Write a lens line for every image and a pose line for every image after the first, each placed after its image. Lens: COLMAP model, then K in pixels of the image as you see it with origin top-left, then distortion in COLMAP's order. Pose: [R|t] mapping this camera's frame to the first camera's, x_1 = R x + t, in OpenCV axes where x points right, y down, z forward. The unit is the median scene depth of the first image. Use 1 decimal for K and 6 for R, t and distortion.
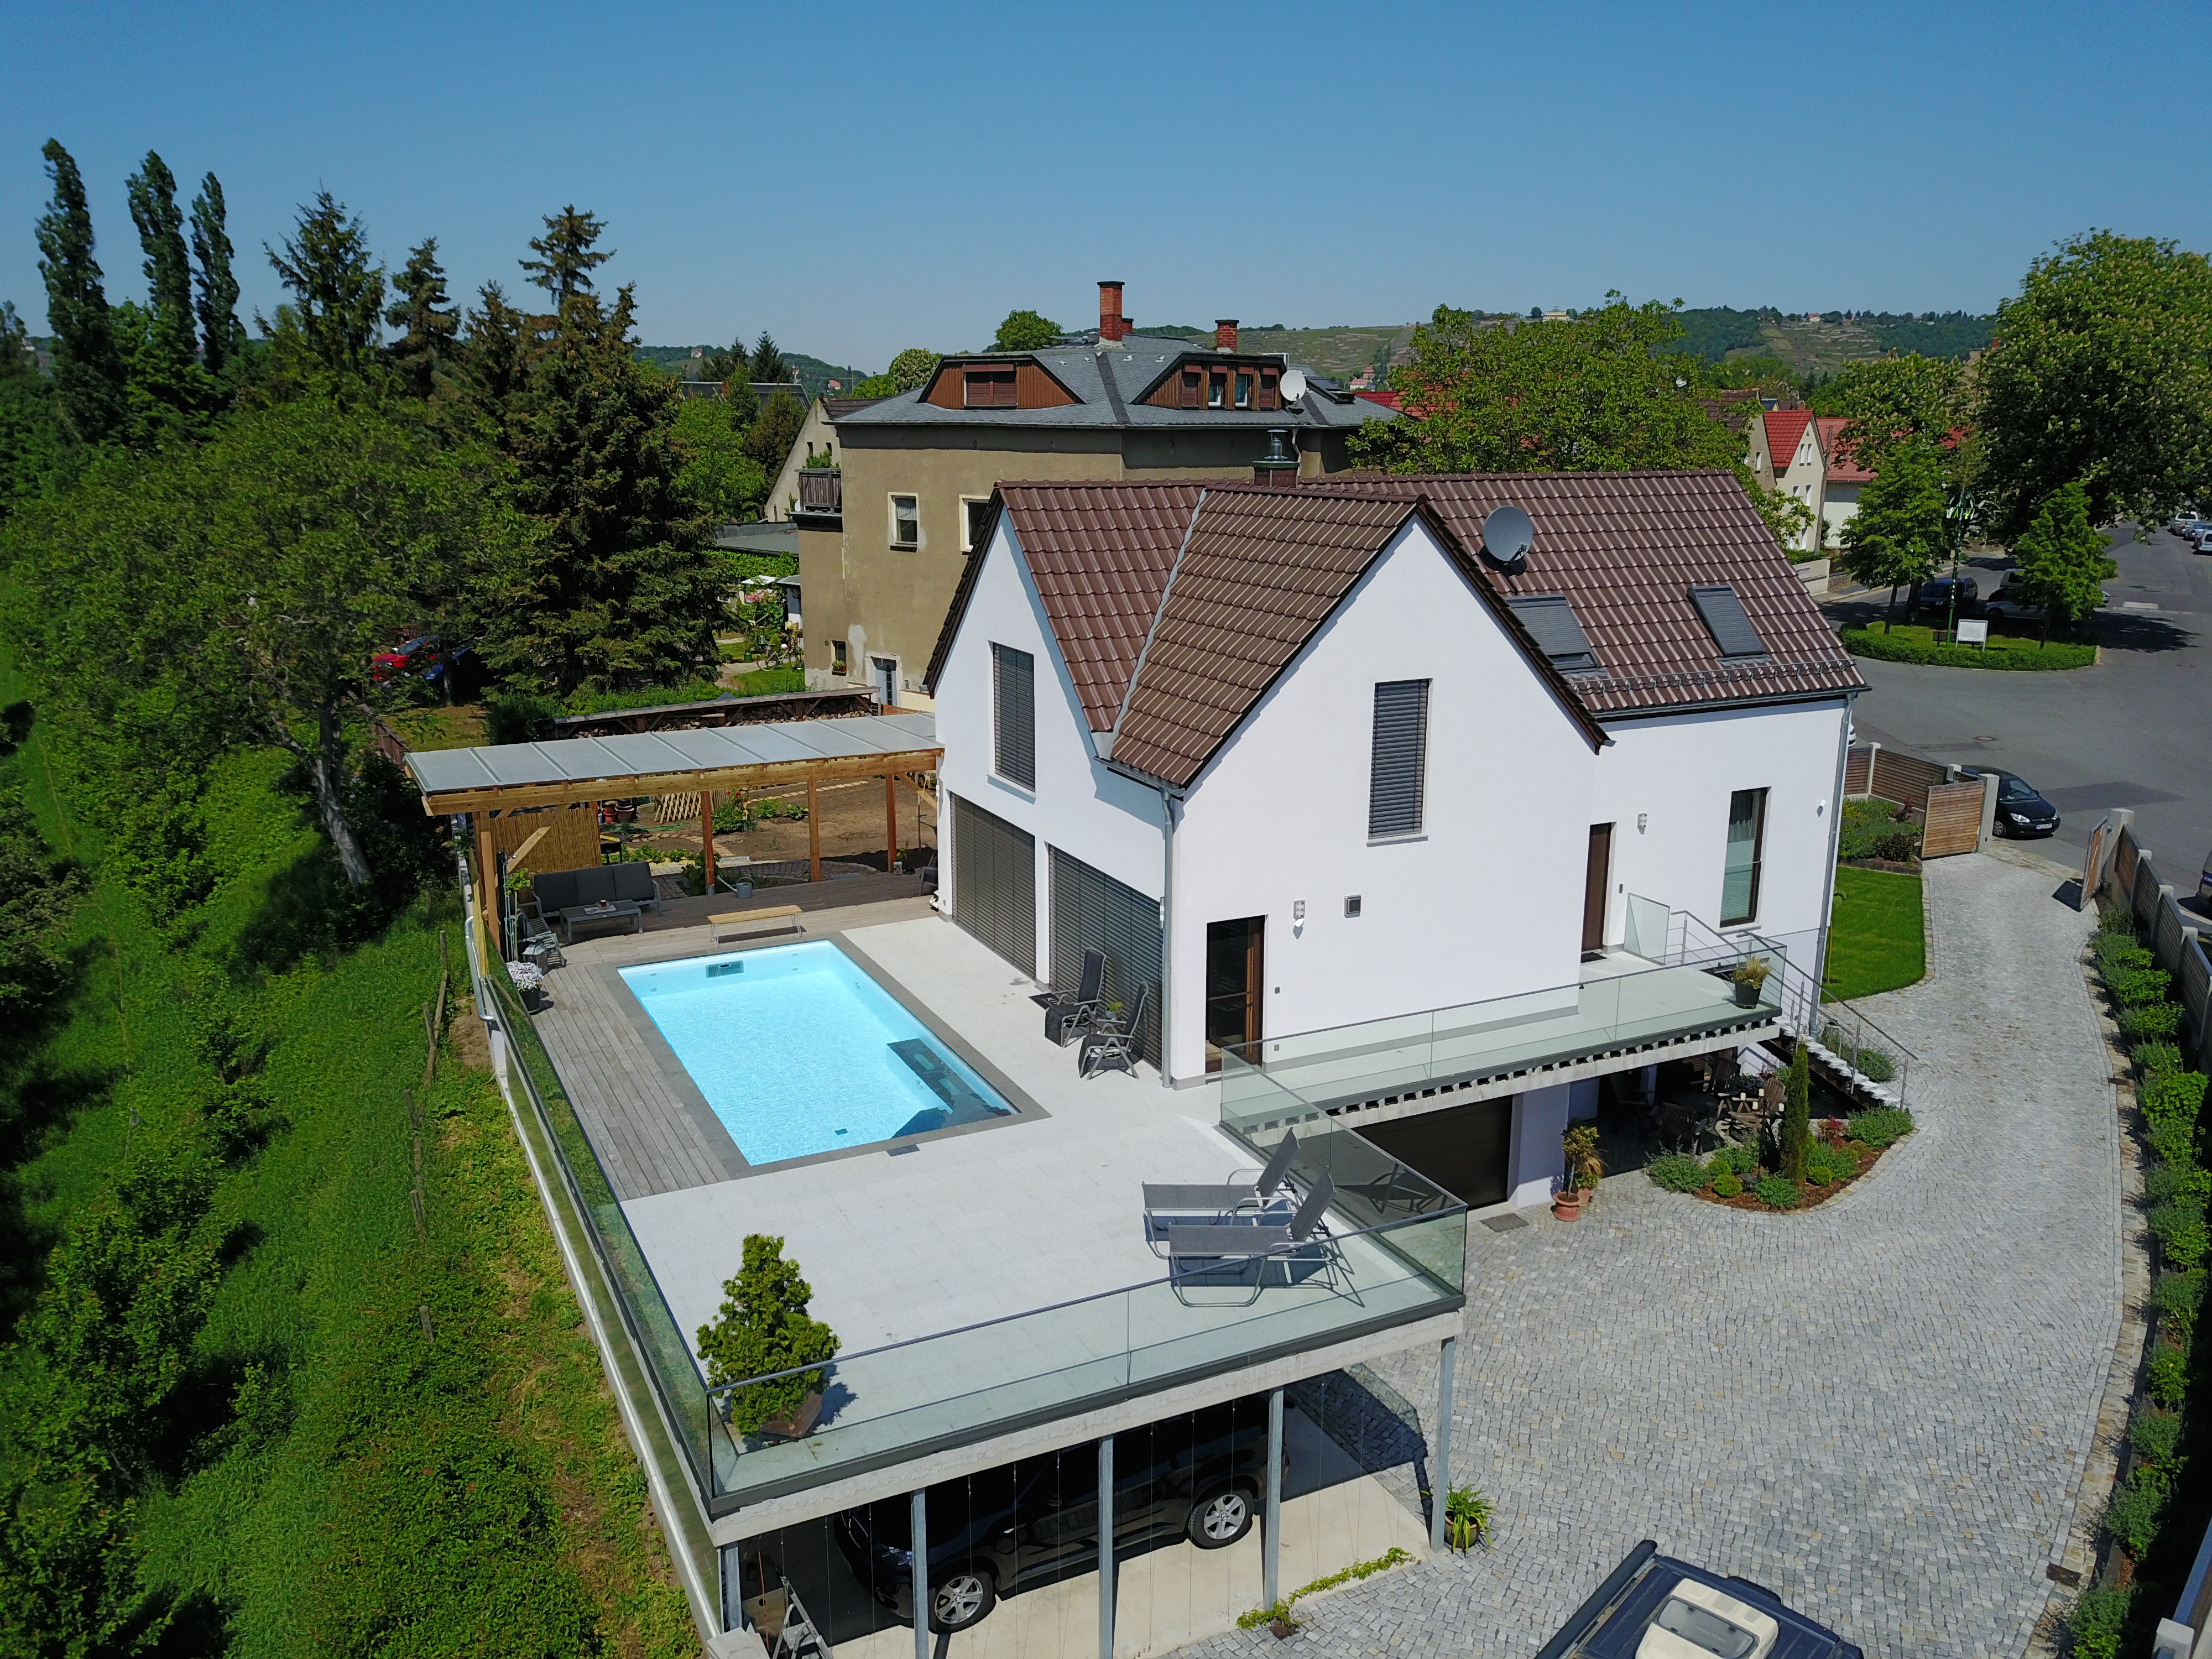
lens RADIAL K [[1675.9, 0, 1095.1], [0, 1675.9, 835.6], [0, 0, 1]] dist [0.021108, -0.023922]
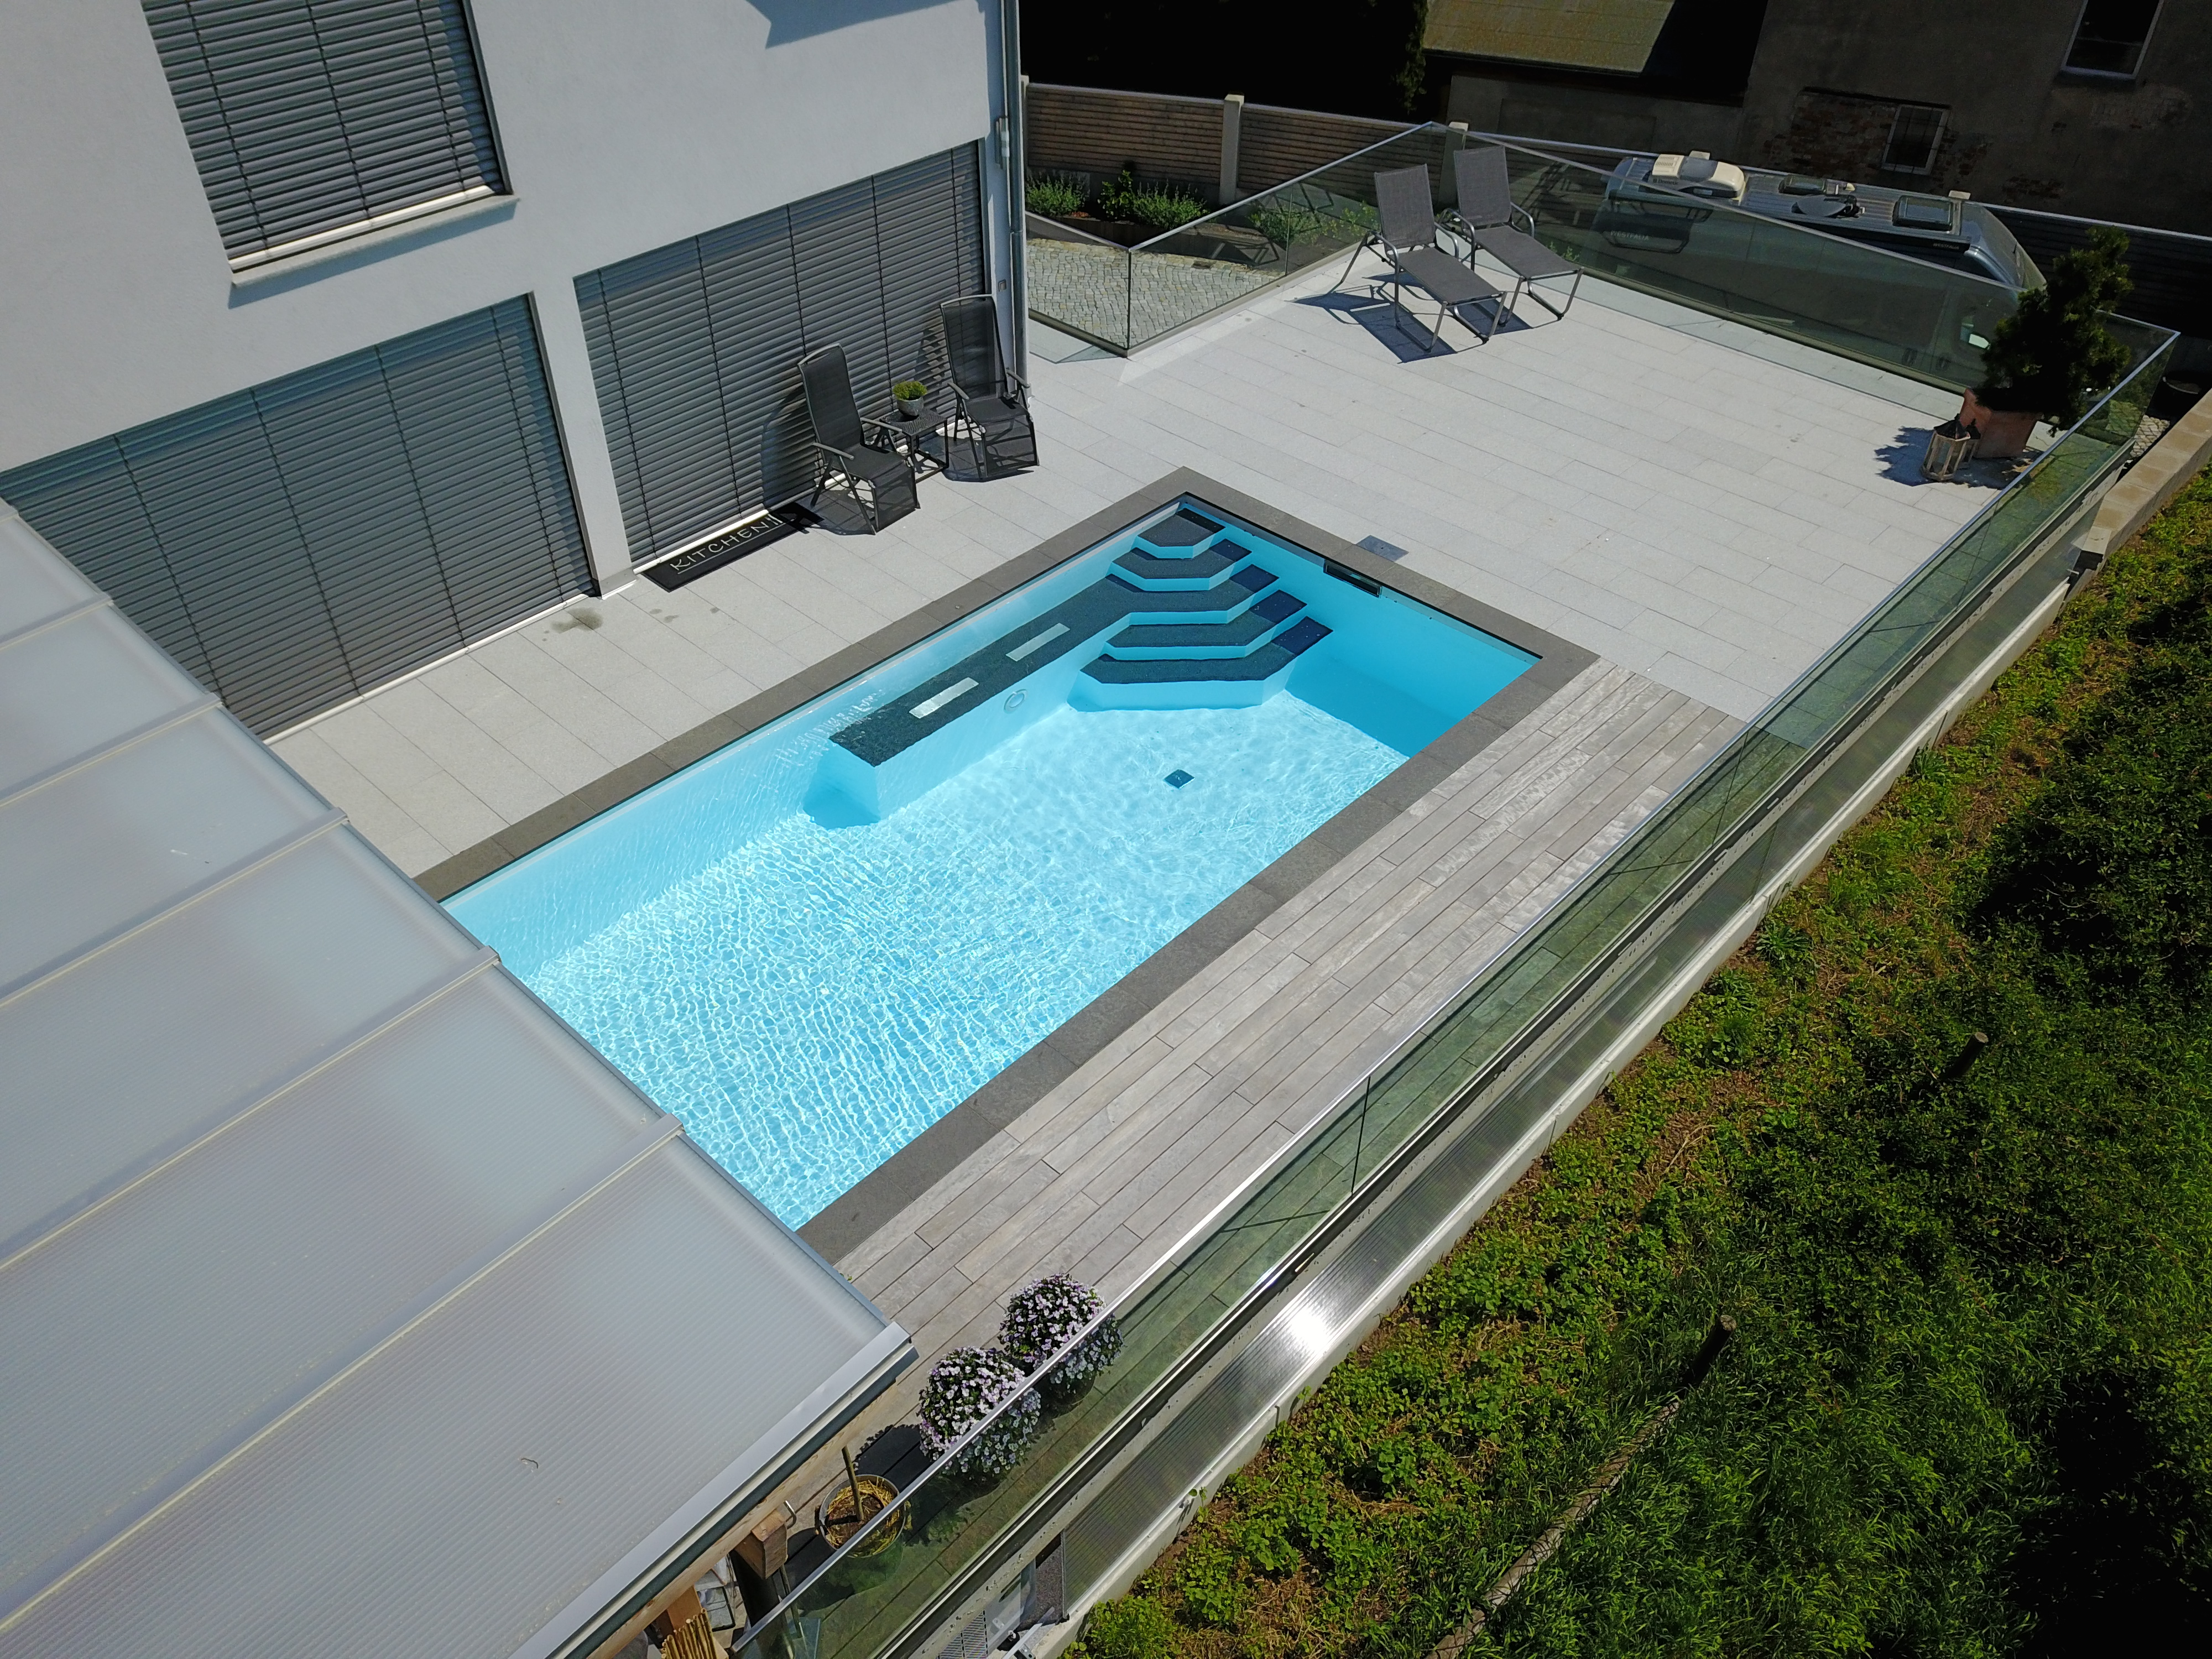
lens RADIAL K [[1675.9, 0, 1089.2], [0, 1675.9, 836.5], [0, 0, 1]] dist [0.021108, -0.023922]
pose [[-0.342859, -0.619879, 0.705831, -0.433738], [0.223626, 0.675915, 0.702232, -0.160240], [-0.912381, 0.398609, -0.093123, 0.859327]]
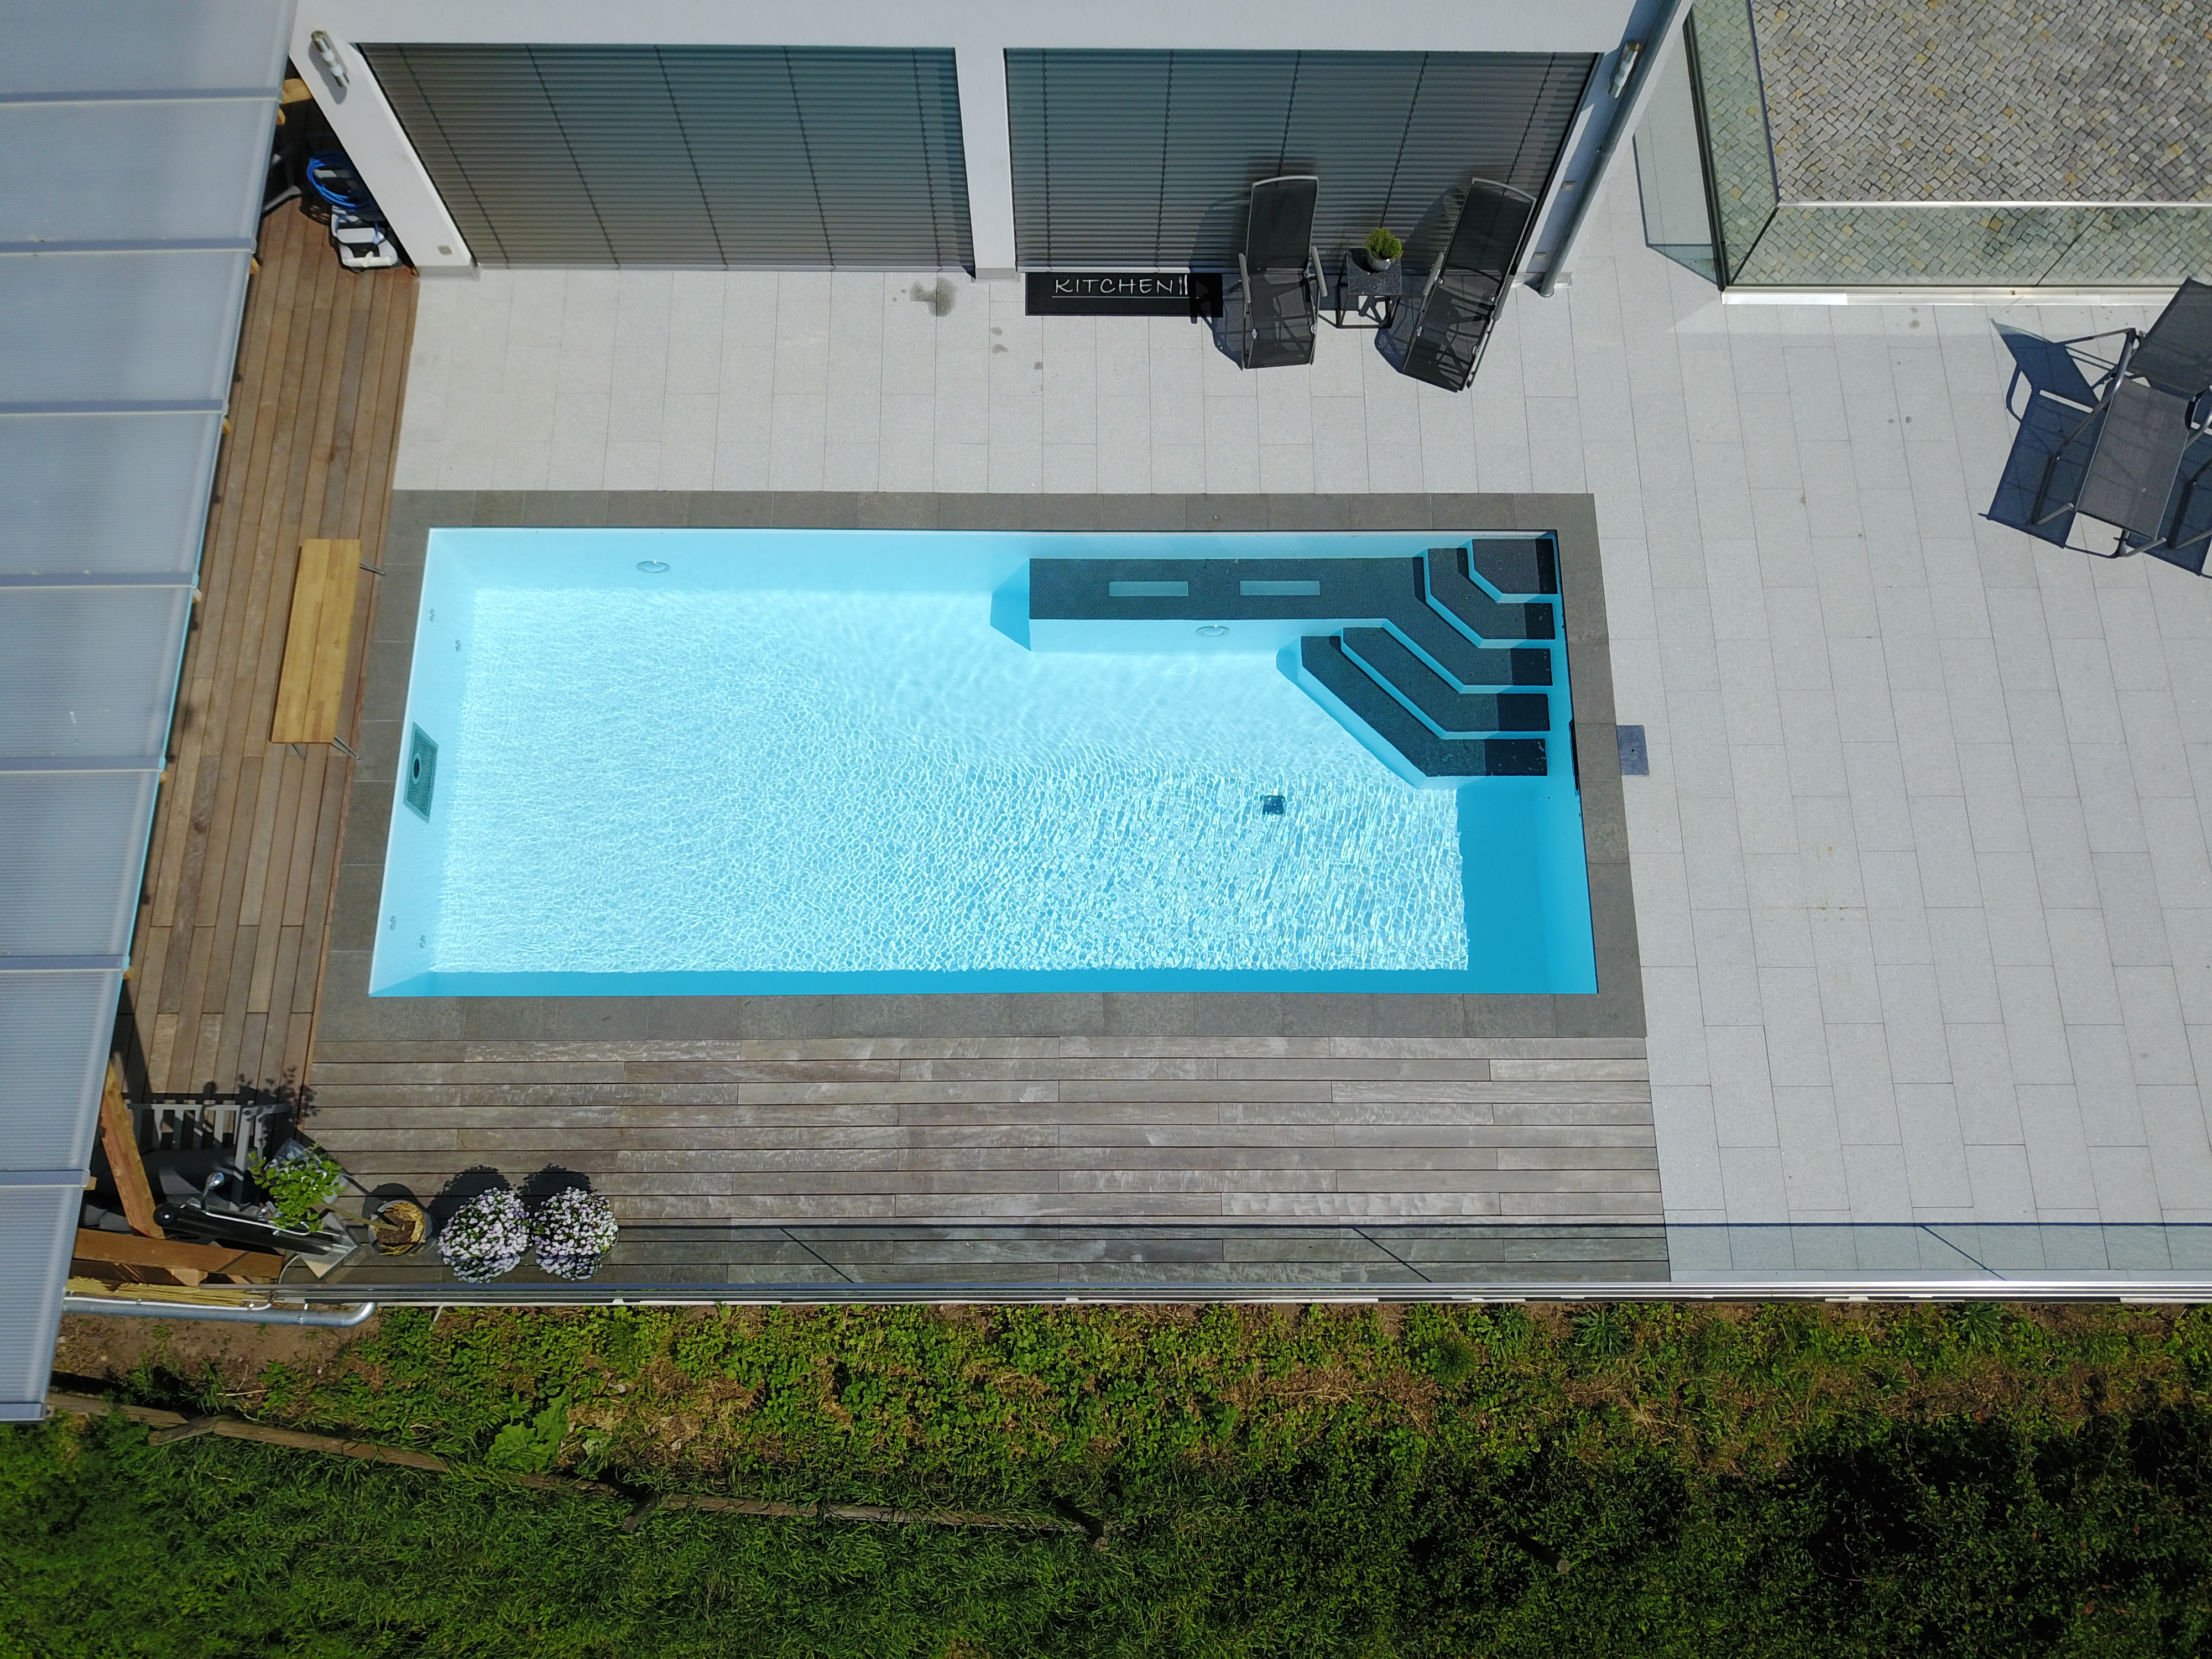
lens RADIAL K [[1675.9, 0, 1097.6], [0, 1675.9, 815.0], [0, 0, 1]] dist [0.021108, -0.023922]
pose [[0.436234, -0.856861, 0.274752, -0.267052], [0.203489, 0.391366, 0.897455, -0.261734], [-0.876523, -0.335591, 0.345088, 0.676410]]
